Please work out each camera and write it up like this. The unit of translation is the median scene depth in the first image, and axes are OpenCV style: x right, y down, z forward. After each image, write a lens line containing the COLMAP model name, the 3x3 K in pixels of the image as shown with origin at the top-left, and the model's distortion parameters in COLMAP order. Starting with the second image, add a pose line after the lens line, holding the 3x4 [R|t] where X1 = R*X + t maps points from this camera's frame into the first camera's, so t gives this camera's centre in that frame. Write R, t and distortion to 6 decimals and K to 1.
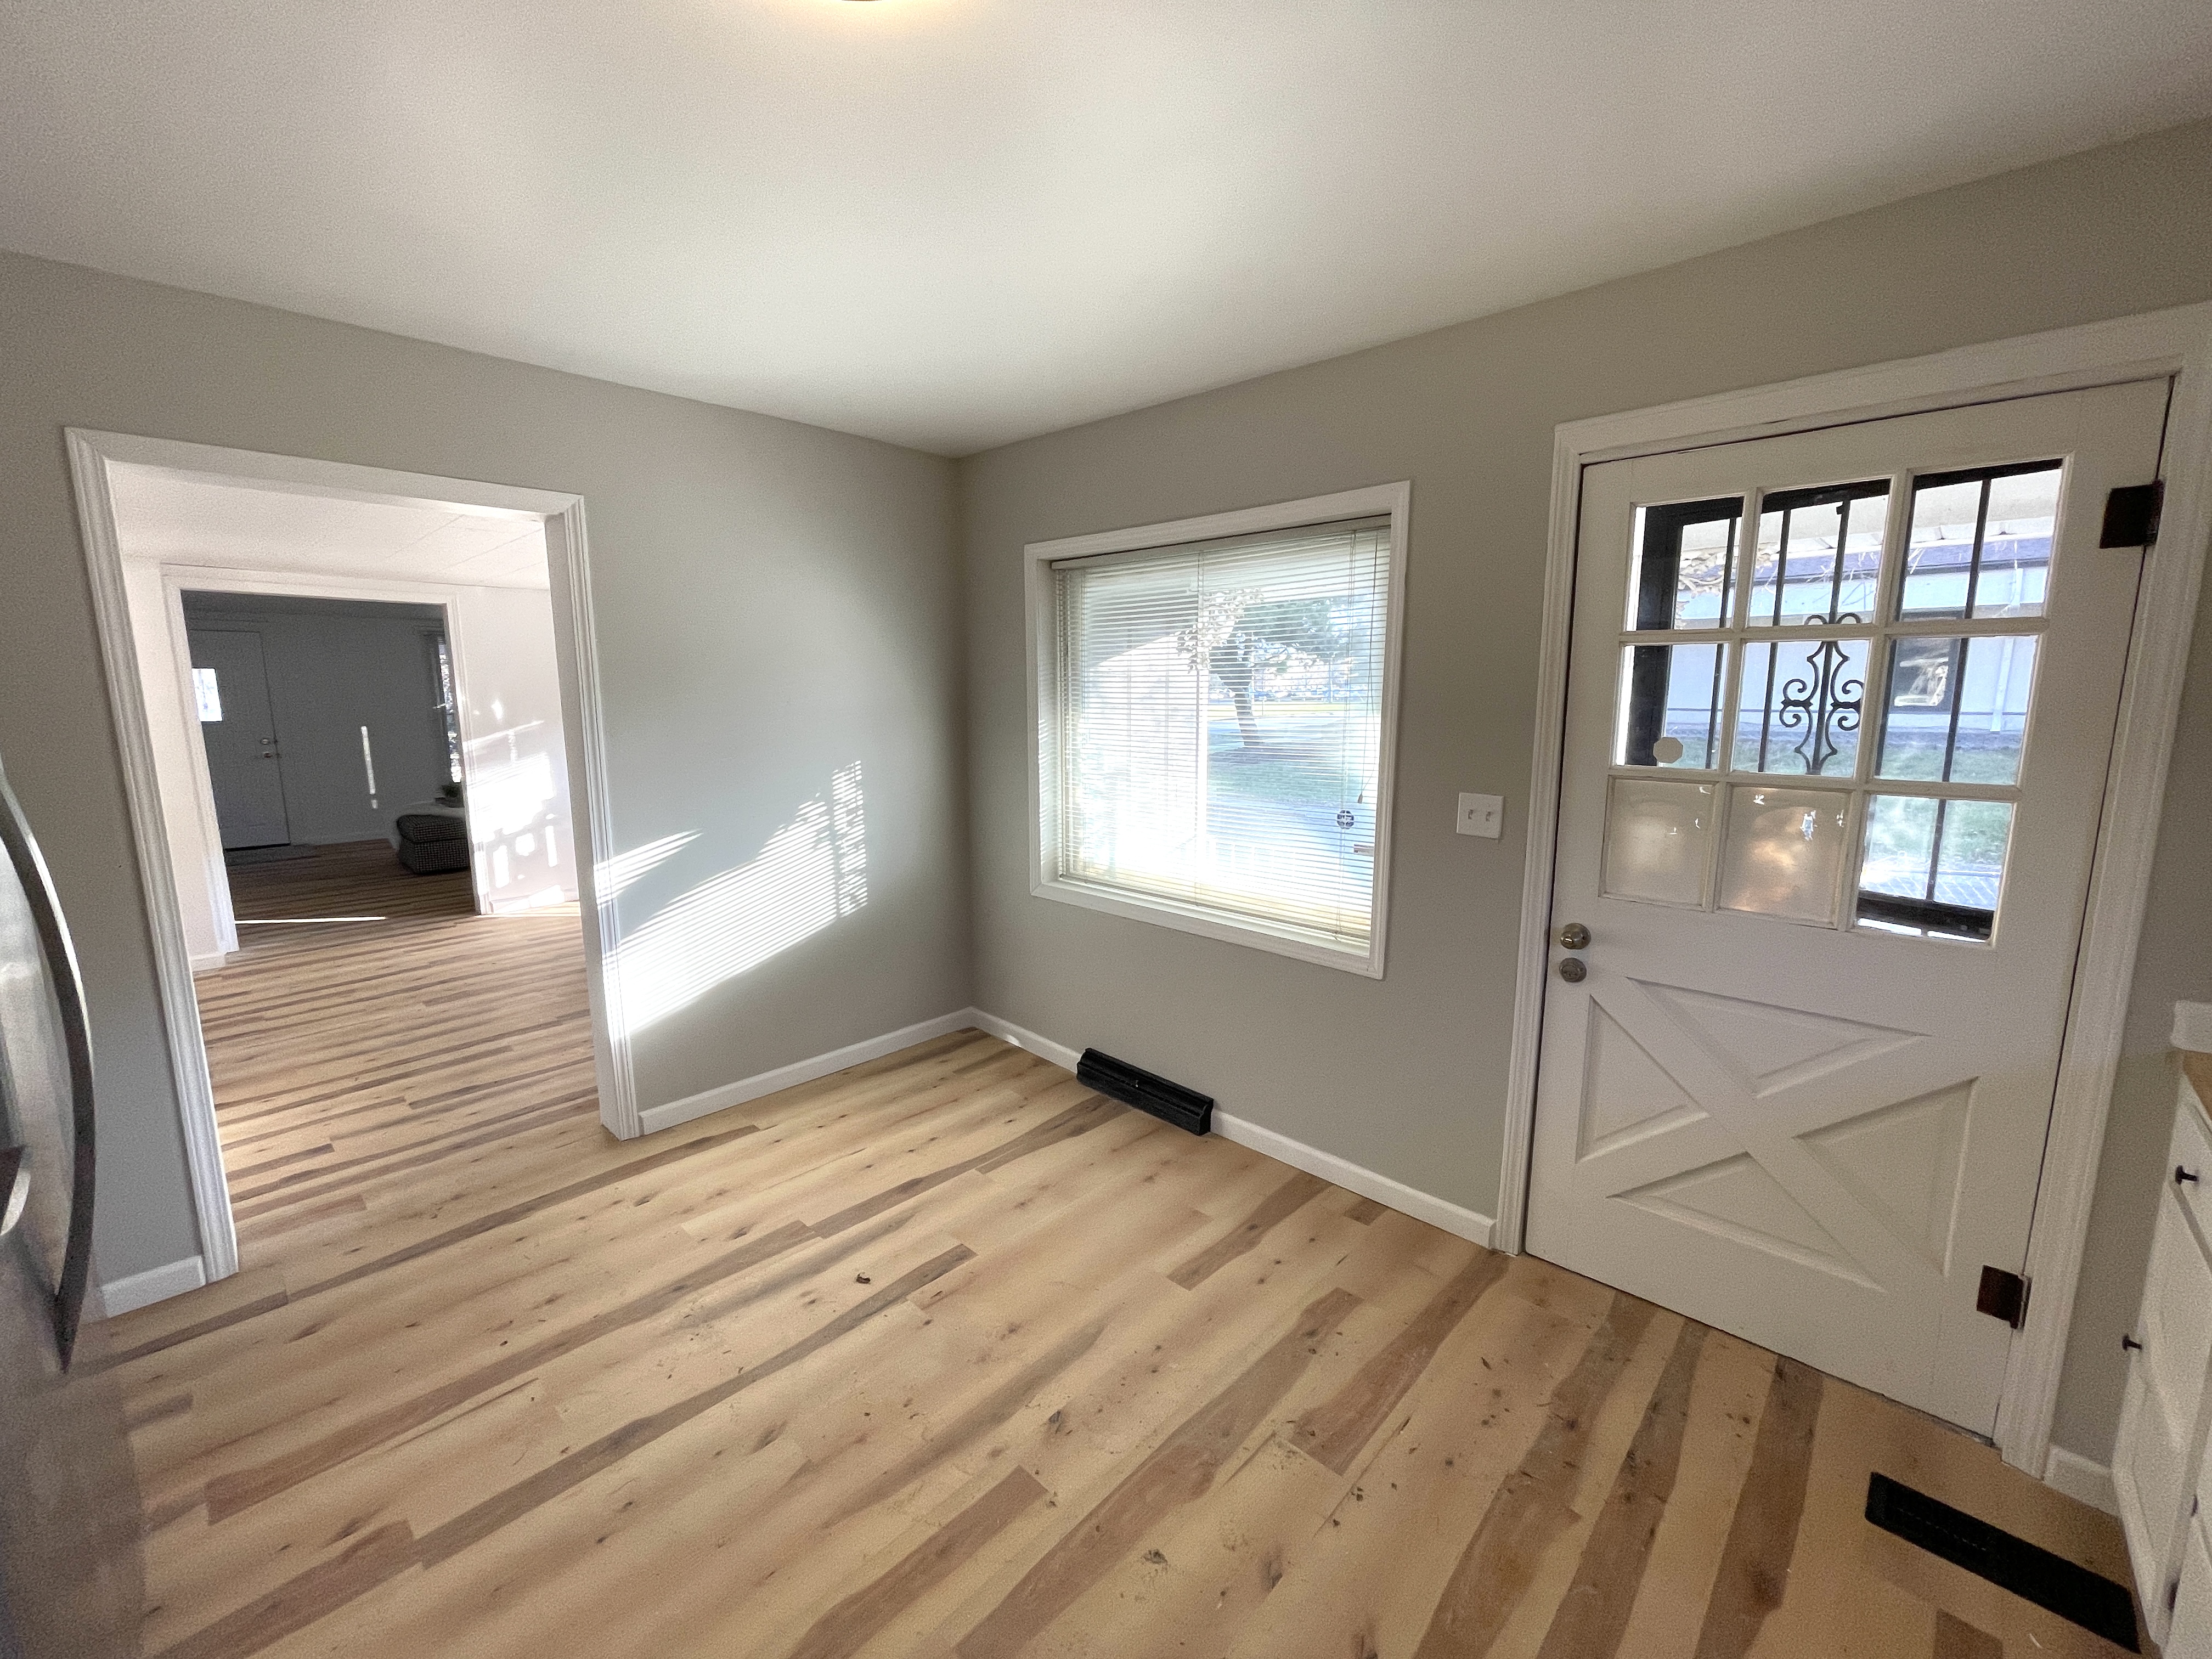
lens RADIAL K [[897.0, 0, 1109.0], [0, 897.0, 823.6], [0, 0, 1]] dist [-0.004504, 0.000353]
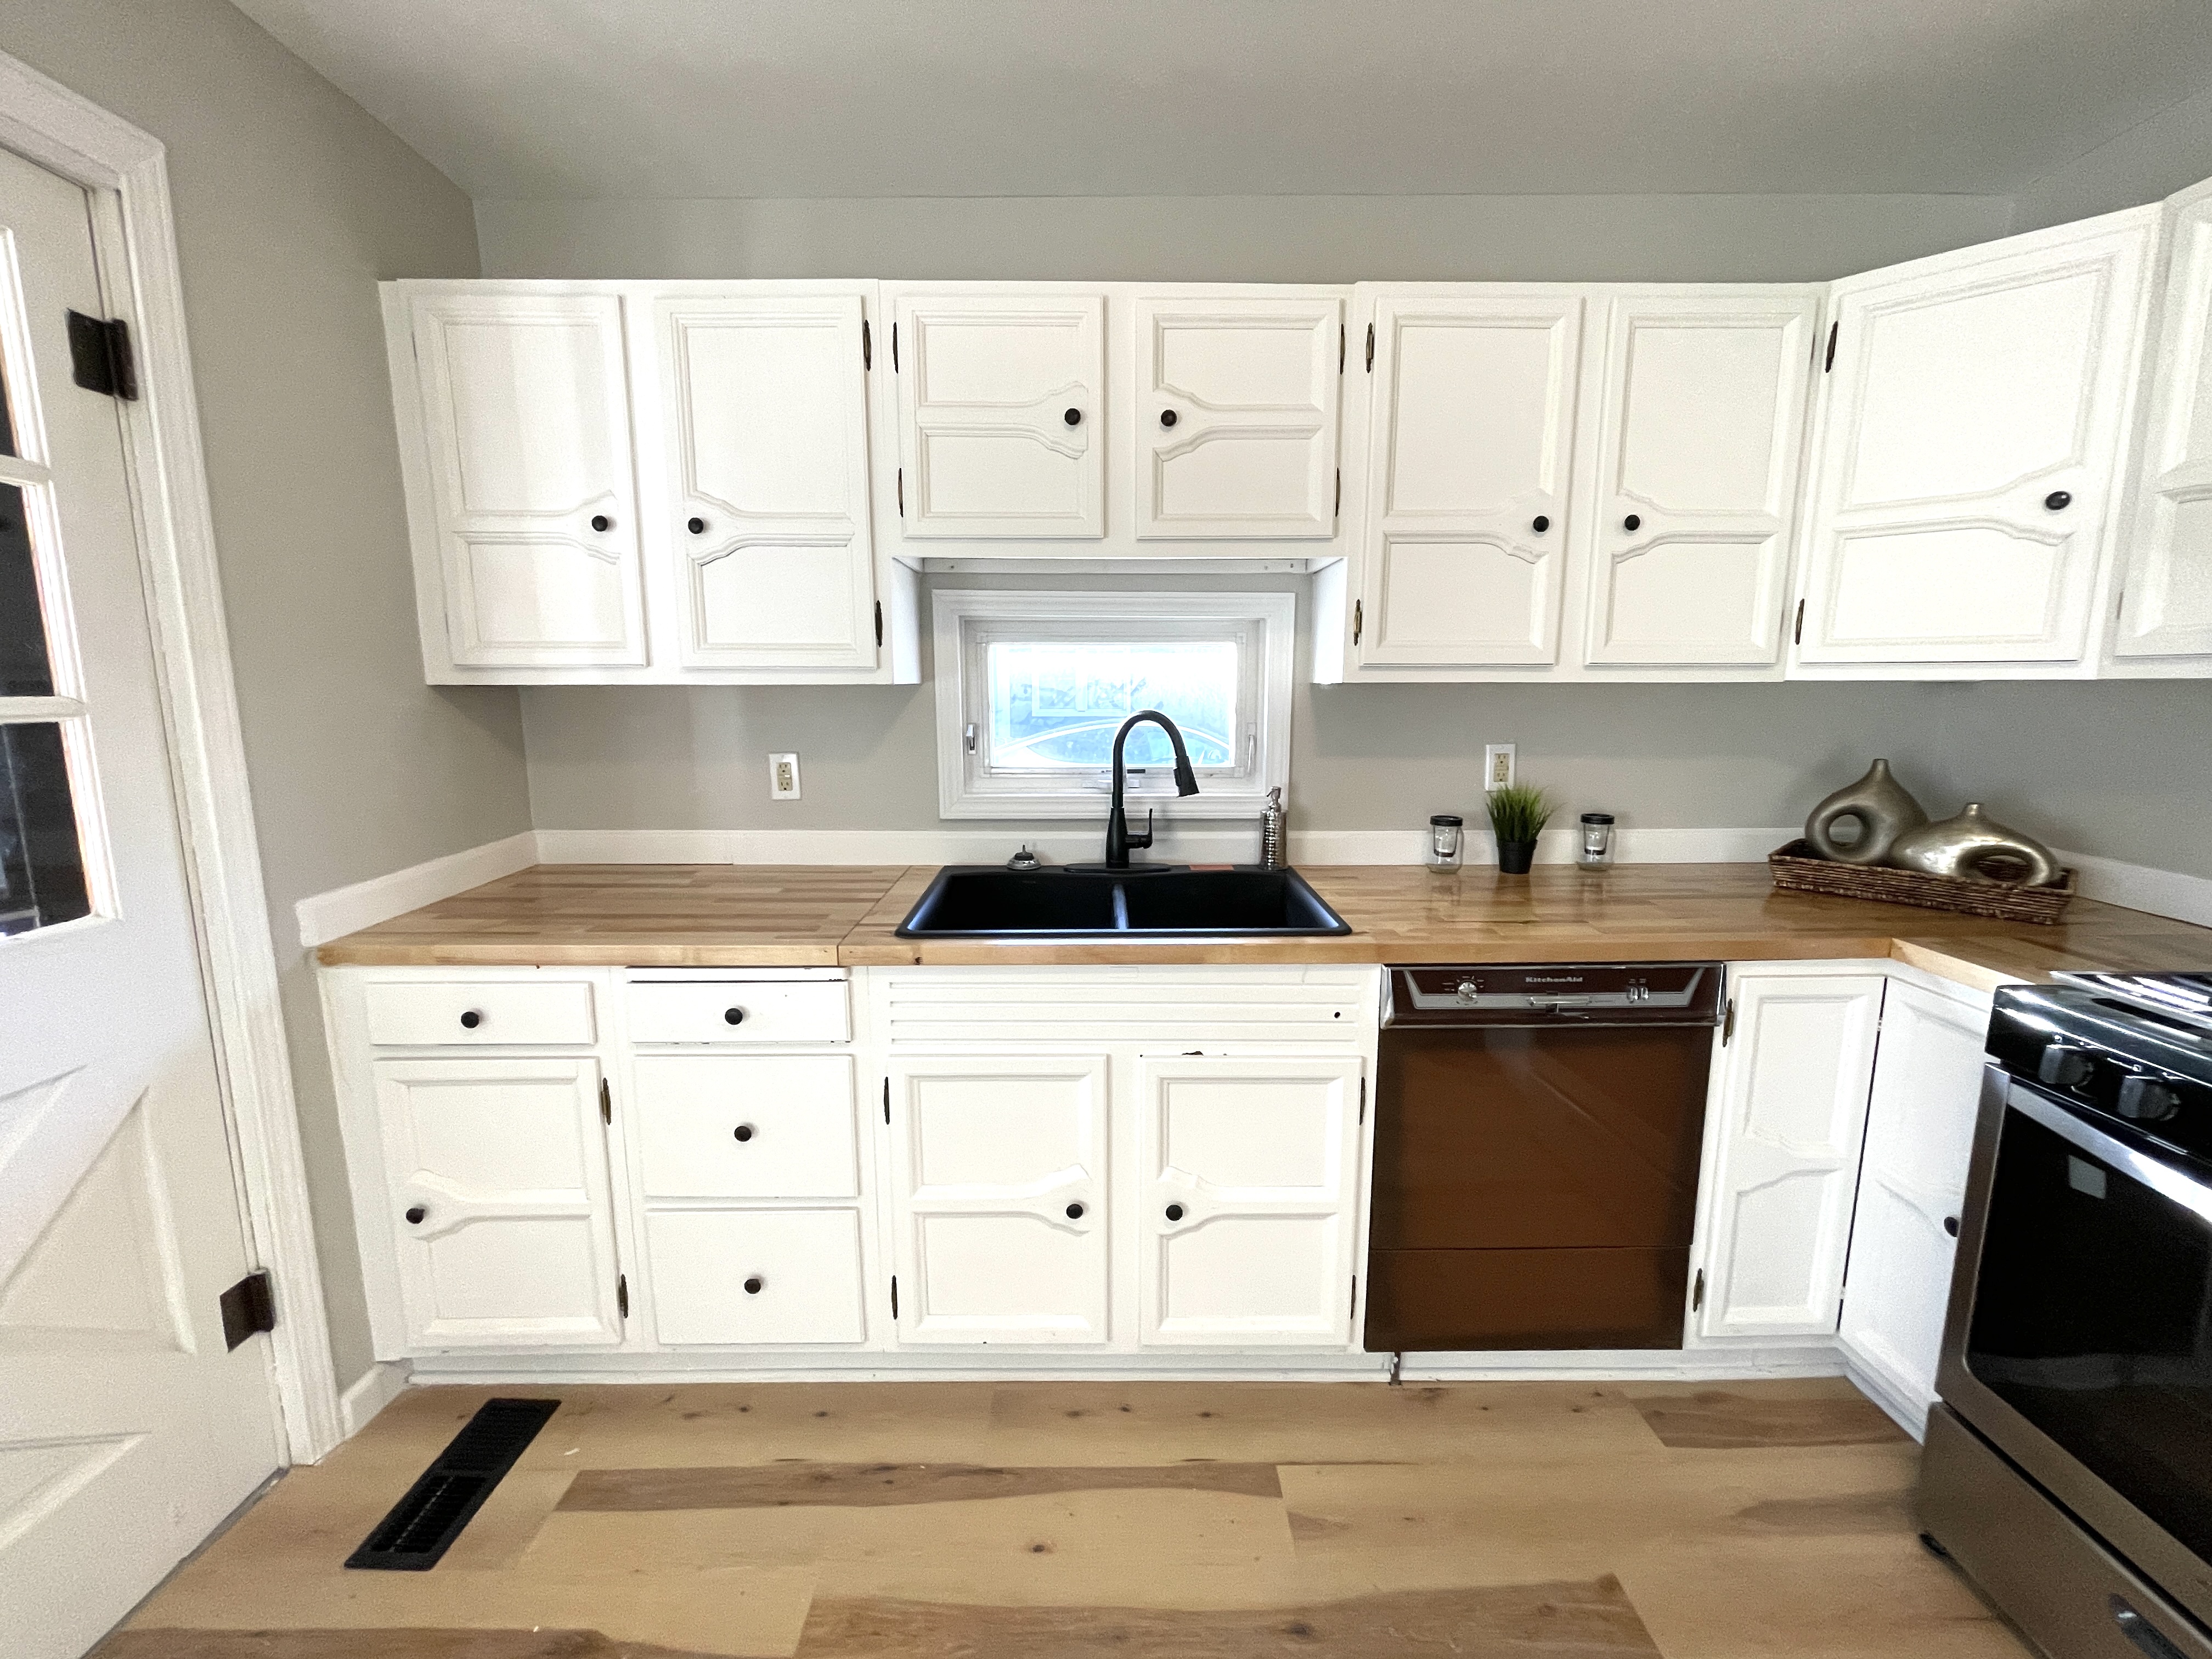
lens RADIAL K [[897.0, 0, 1109.0], [0, 897.0, 823.6], [0, 0, 1]] dist [-0.004504, 0.000353]
pose [[-0.692006, -0.106066, 0.714057, -0.084763], [0.111351, 0.961626, 0.250753, -0.022964], [-0.713252, 0.253034, -0.653640, 0.681221]]
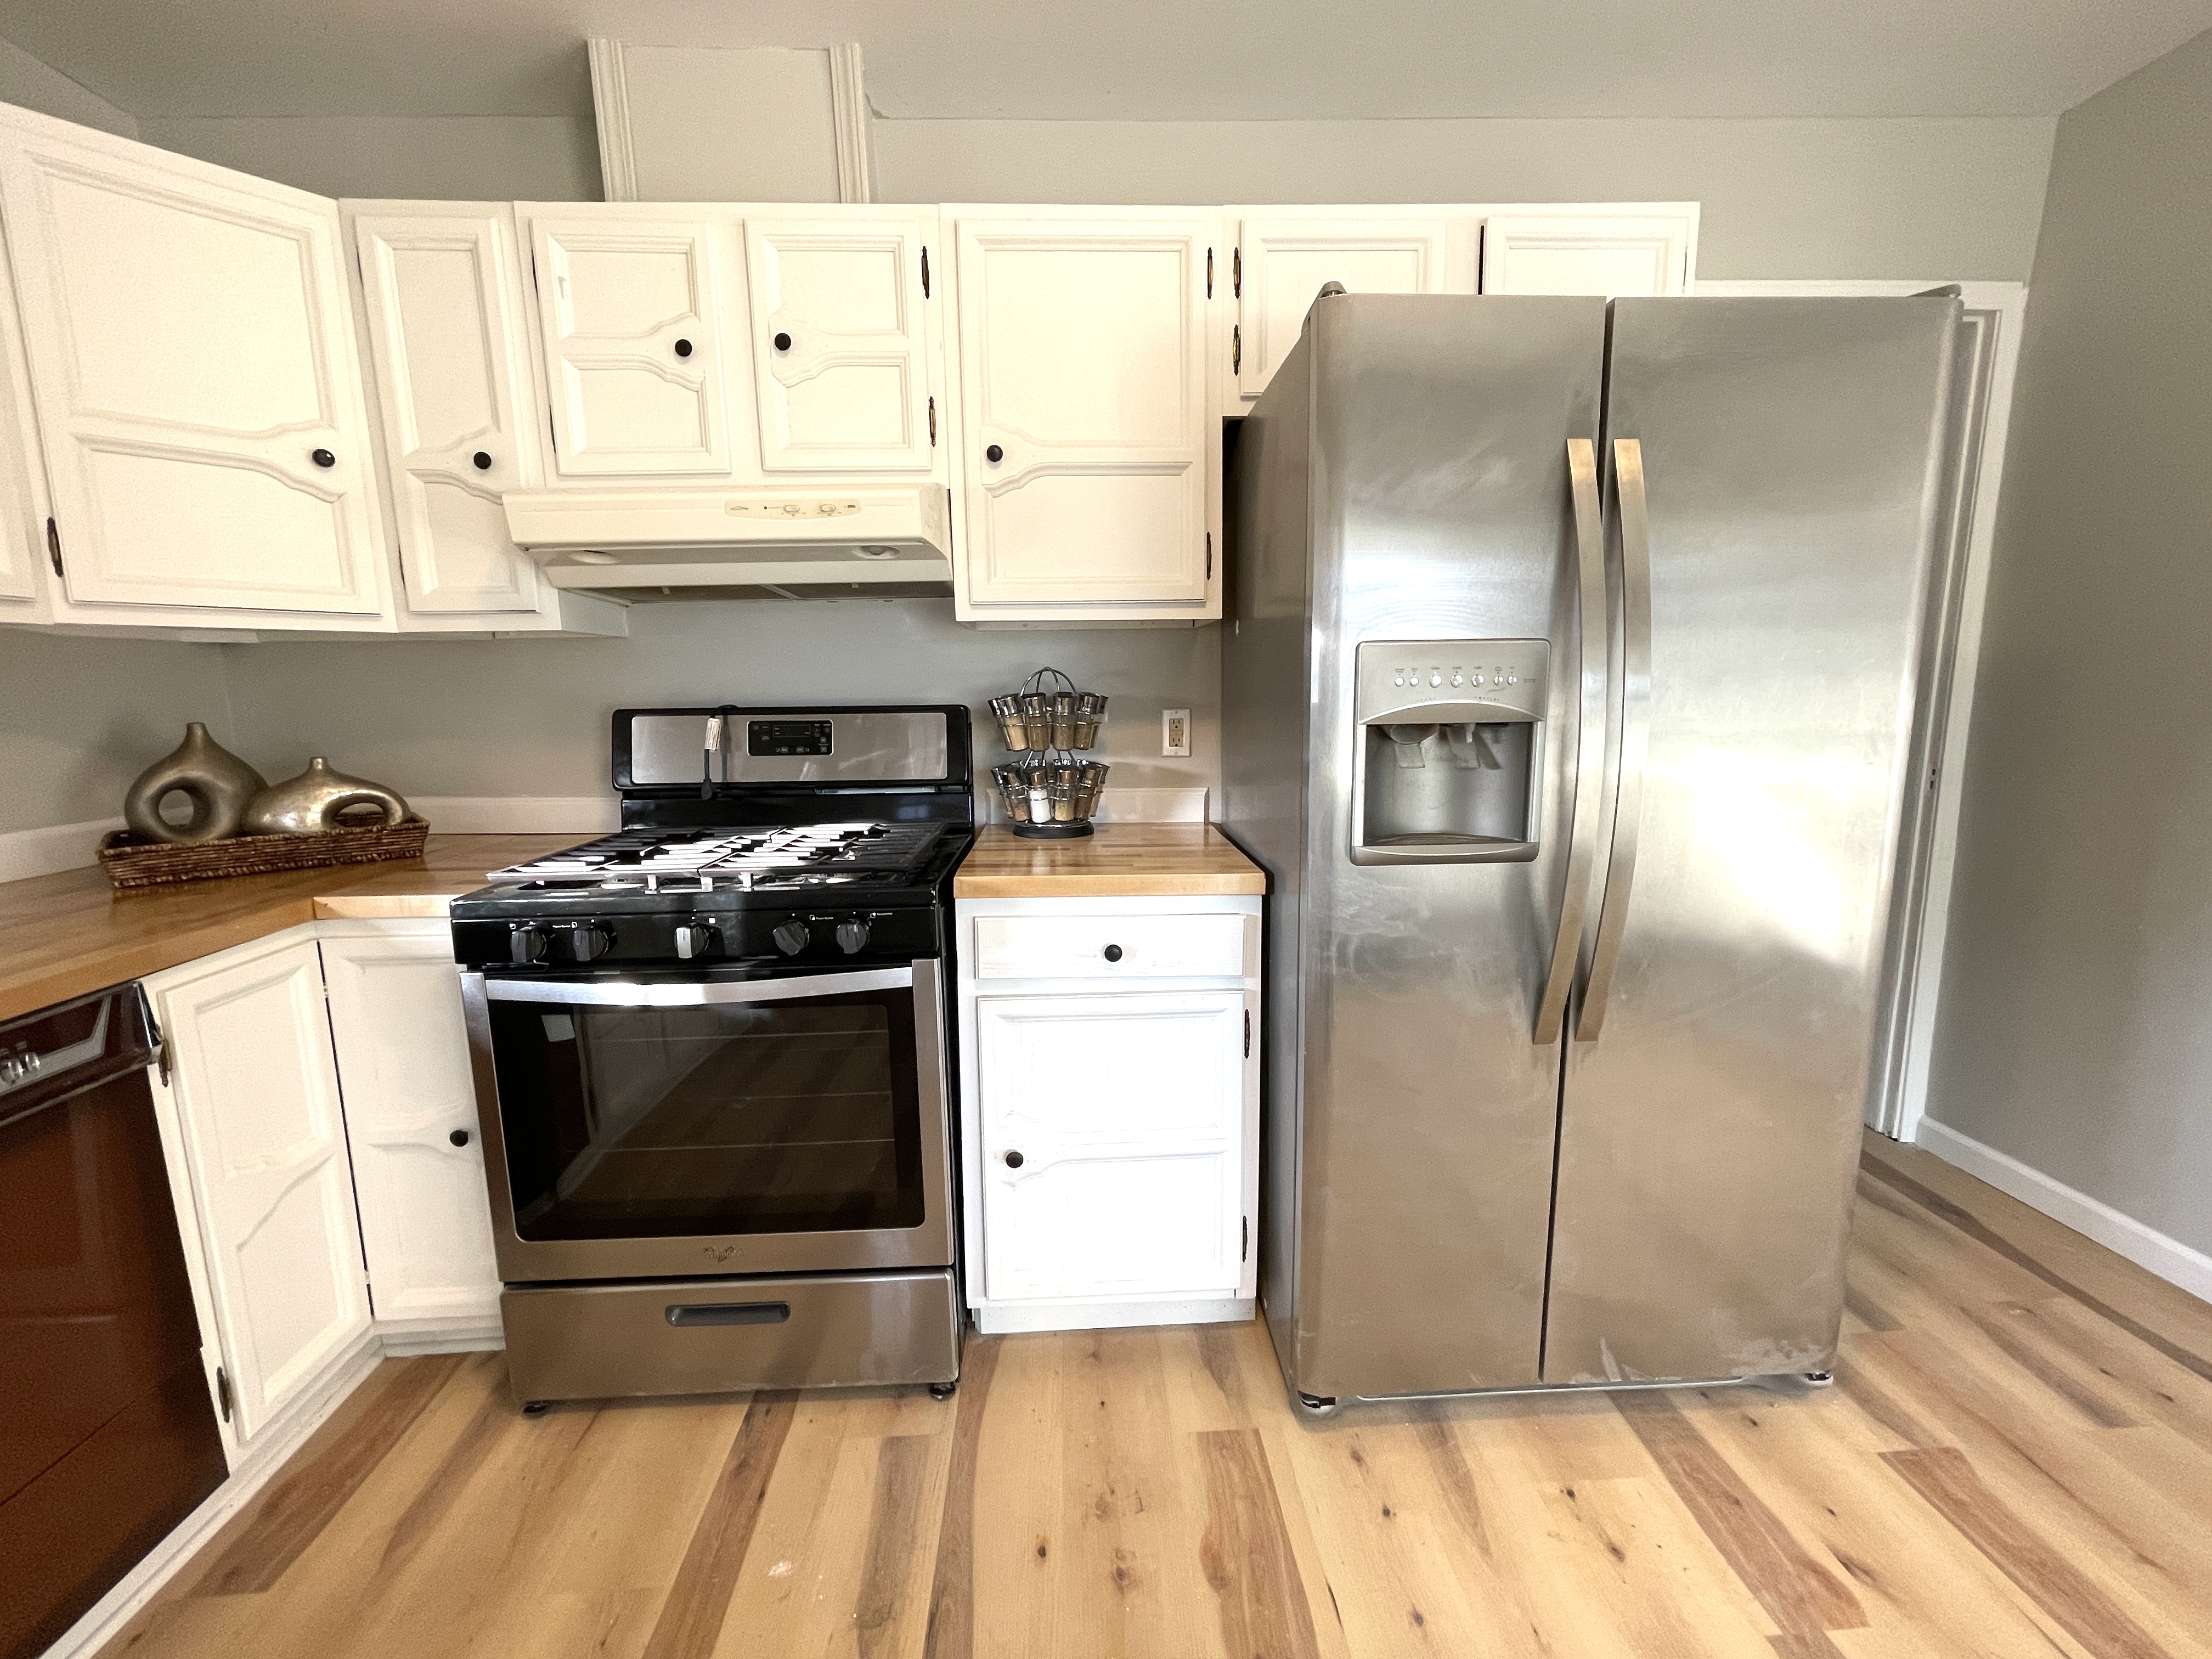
lens RADIAL K [[897.0, 0, 1109.0], [0, 897.0, 823.6], [0, 0, 1]] dist [-0.004504, 0.000353]
pose [[-0.687987, 0.121560, -0.715469, 0.043752], [-0.095106, 0.962267, 0.254945, 0.031423], [0.719464, 0.243444, -0.650467, 0.646552]]
